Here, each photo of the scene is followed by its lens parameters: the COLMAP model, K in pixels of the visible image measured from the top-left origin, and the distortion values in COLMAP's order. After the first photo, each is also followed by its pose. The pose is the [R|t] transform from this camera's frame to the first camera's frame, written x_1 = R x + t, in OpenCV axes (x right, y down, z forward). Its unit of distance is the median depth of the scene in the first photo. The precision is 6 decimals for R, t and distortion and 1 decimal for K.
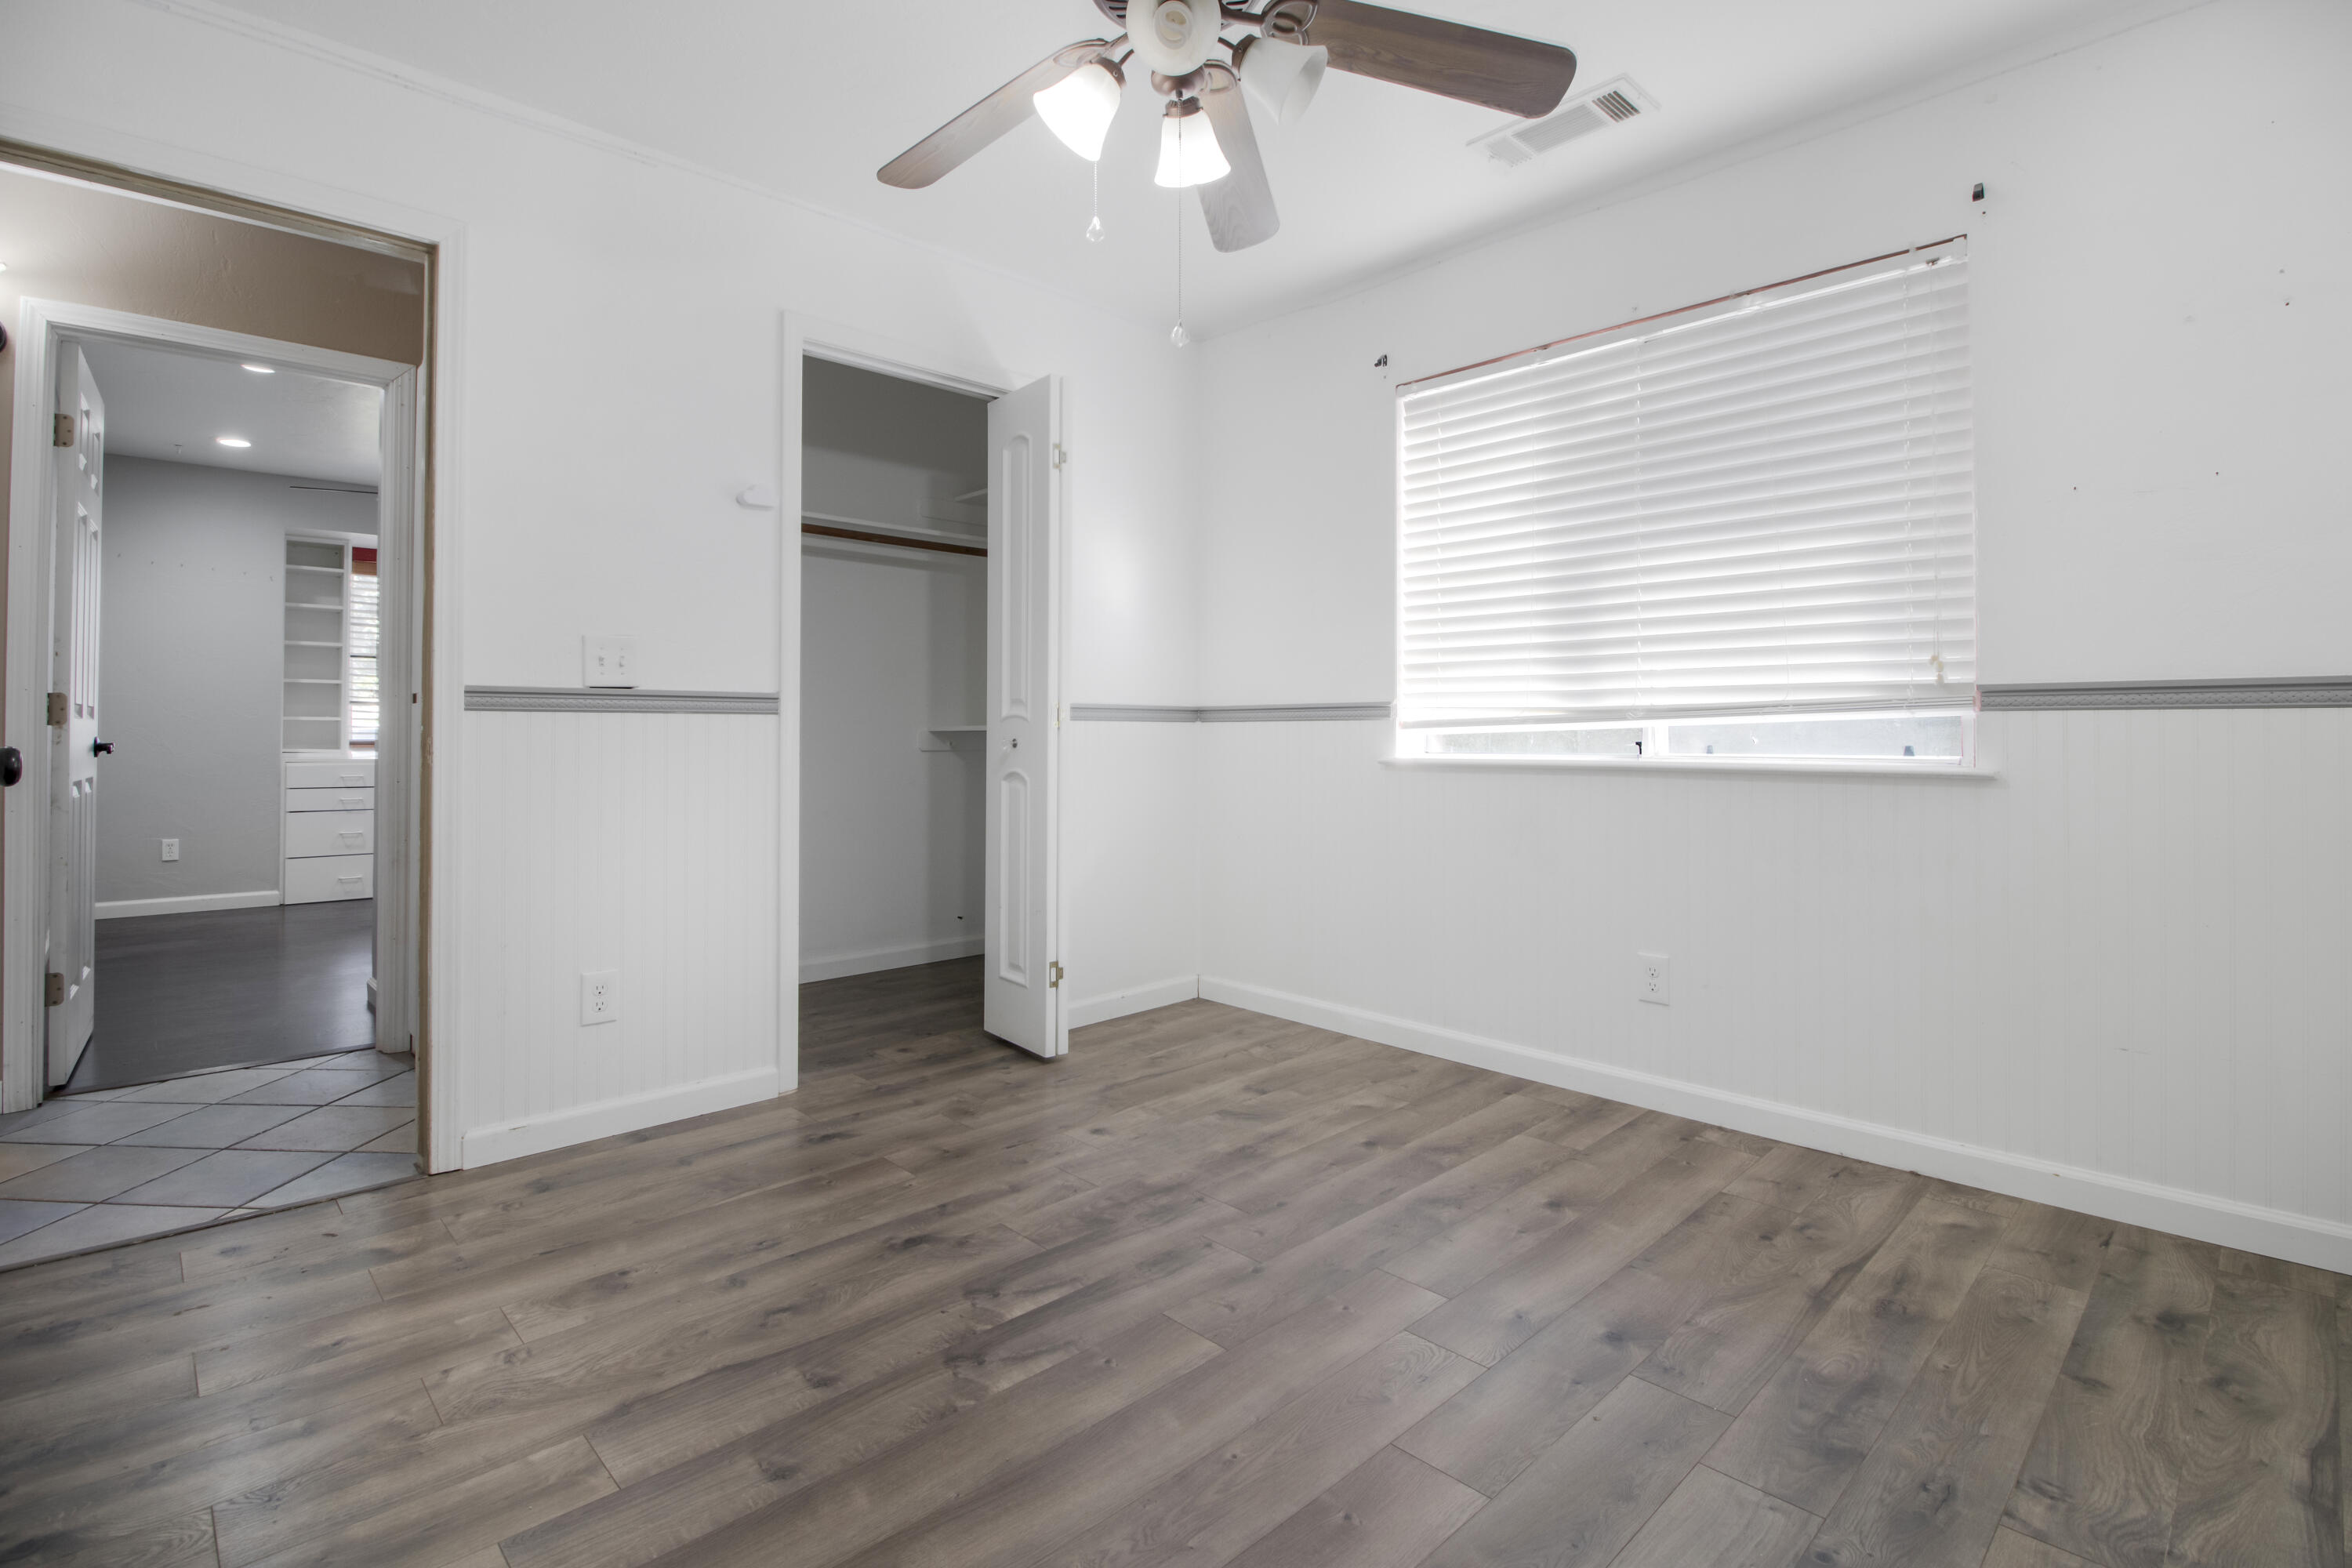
lens RADIAL K [[1113.7, 0, 1177.0], [0, 1113.7, 773.9], [0, 0, 1]] dist [-0.005043, -0.009555]
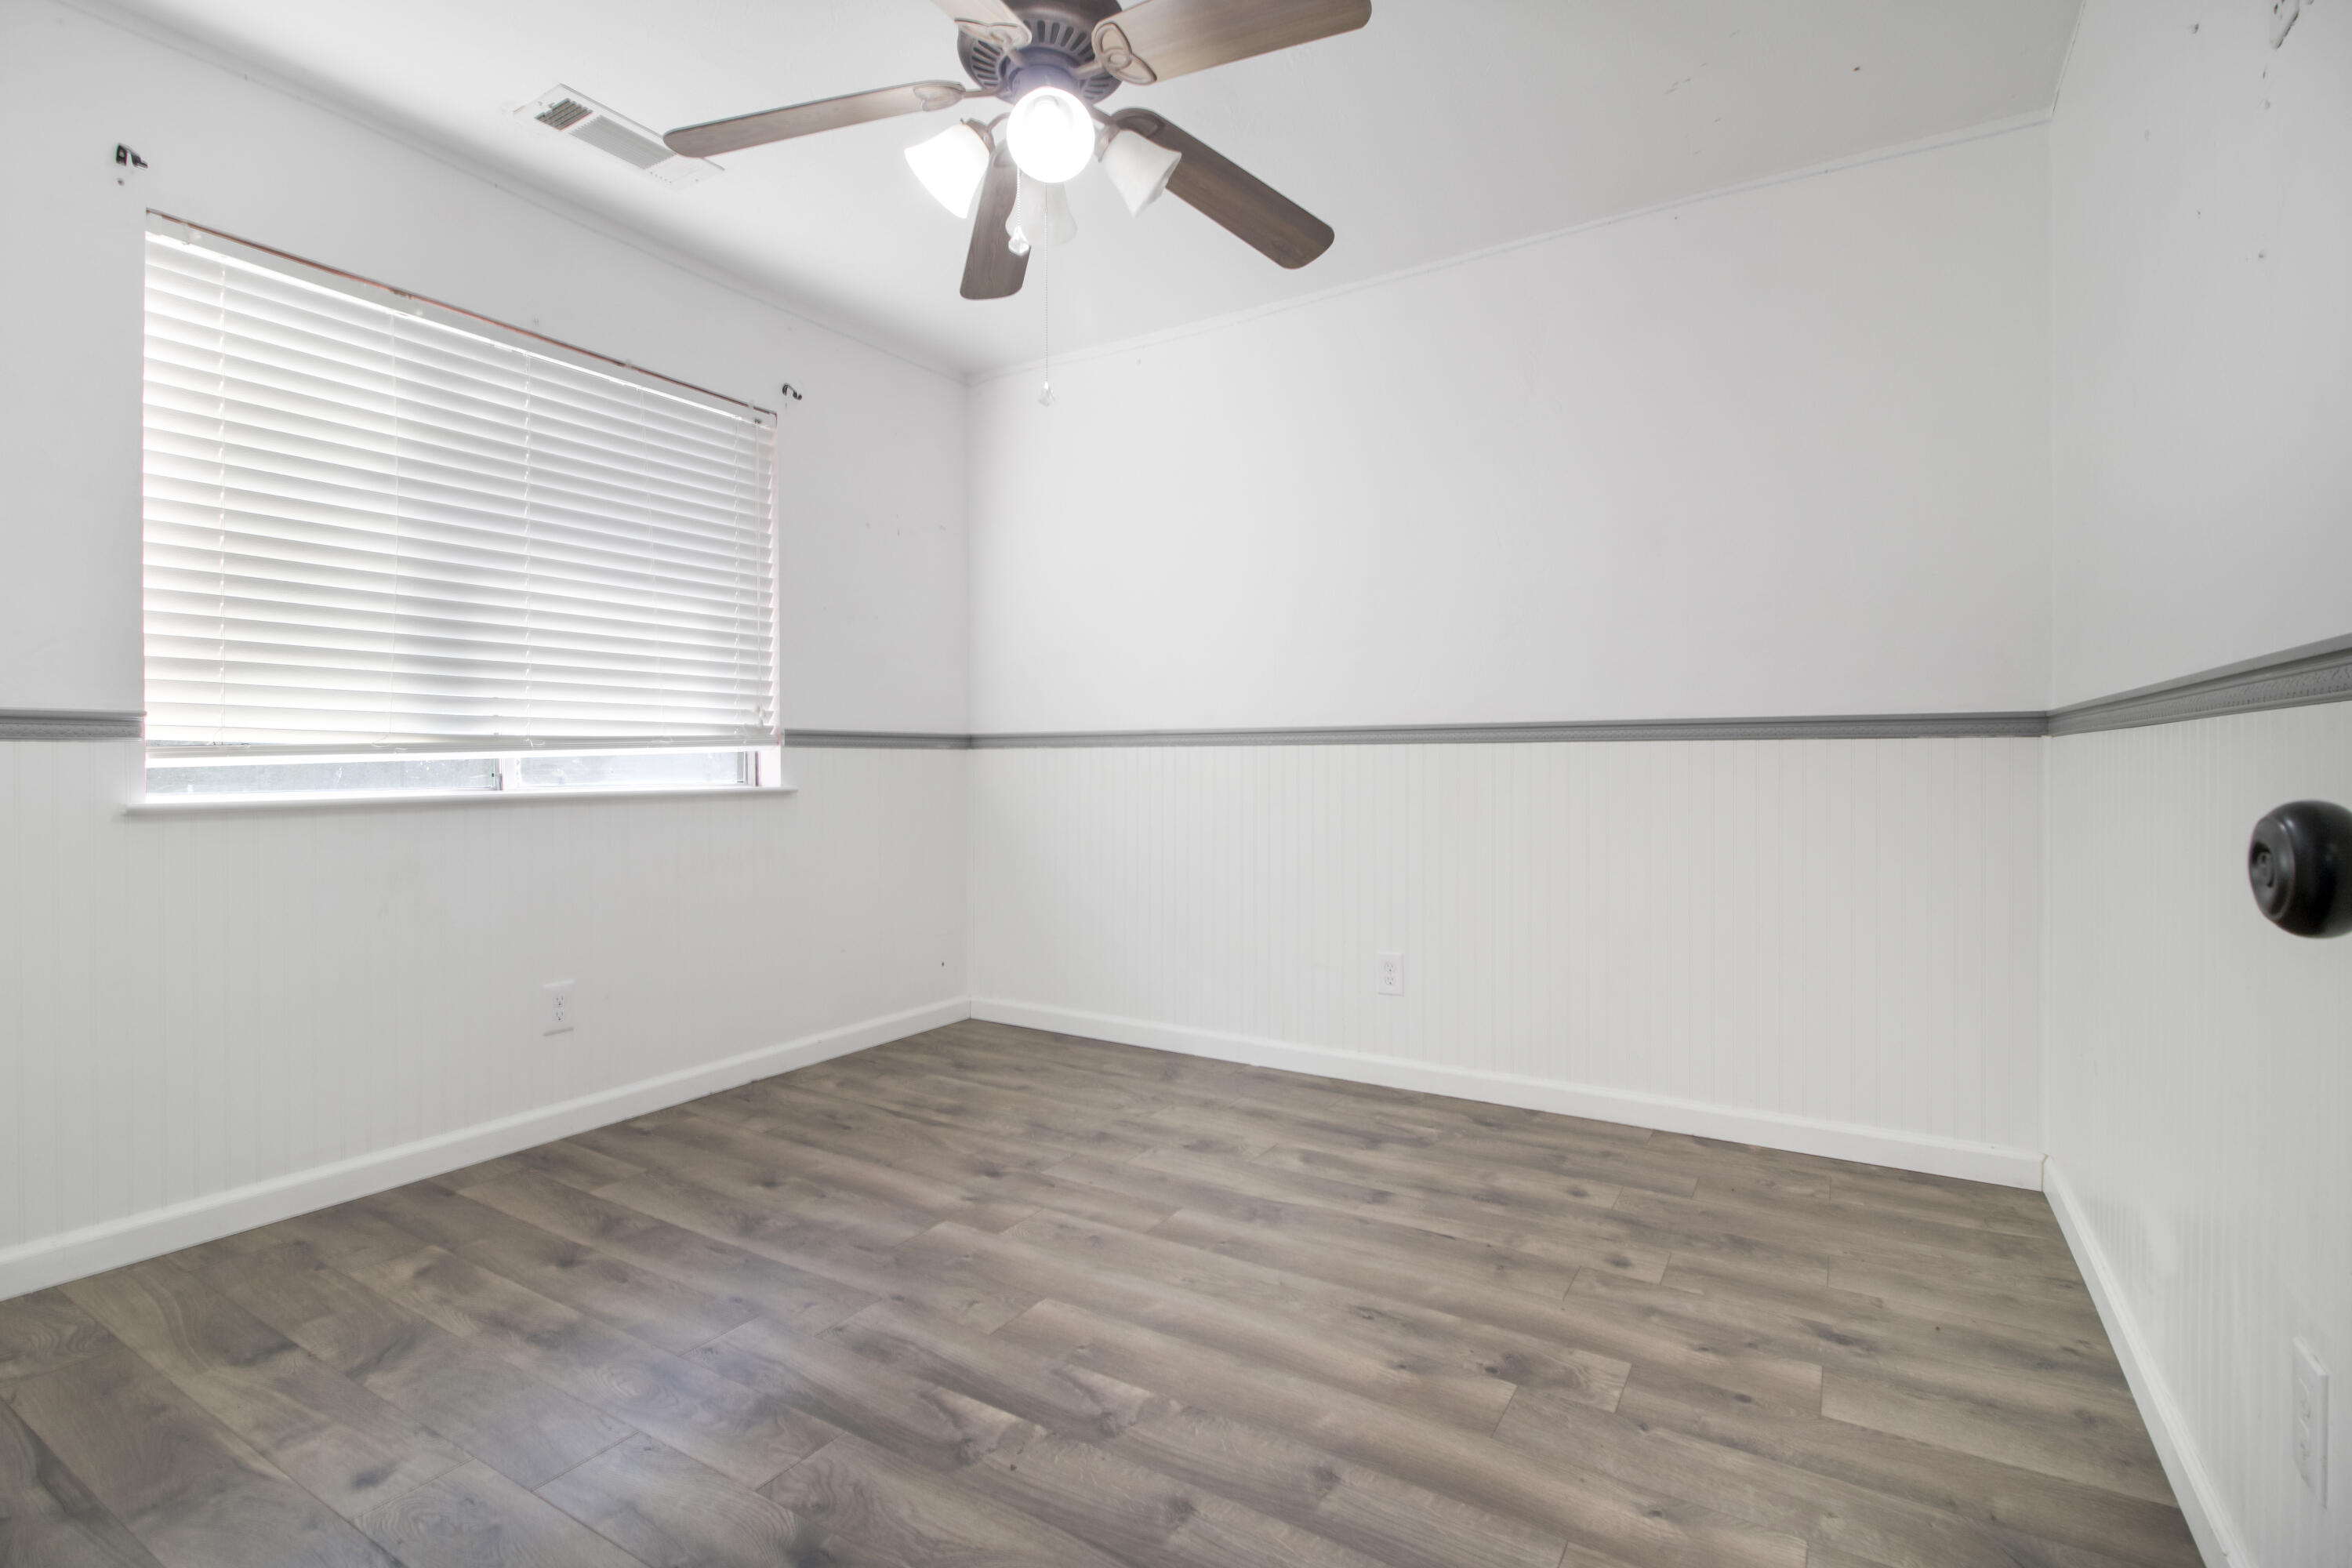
lens RADIAL K [[1113.7, 0, 1174.2], [0, 1113.7, 779.6], [0, 0, 1]] dist [-0.005043, -0.009555]
pose [[-0.265433, -0.013133, 0.964040, -0.810161], [0.040833, 0.998857, 0.024850, -0.027382], [-0.963264, 0.045961, -0.264594, 0.858295]]
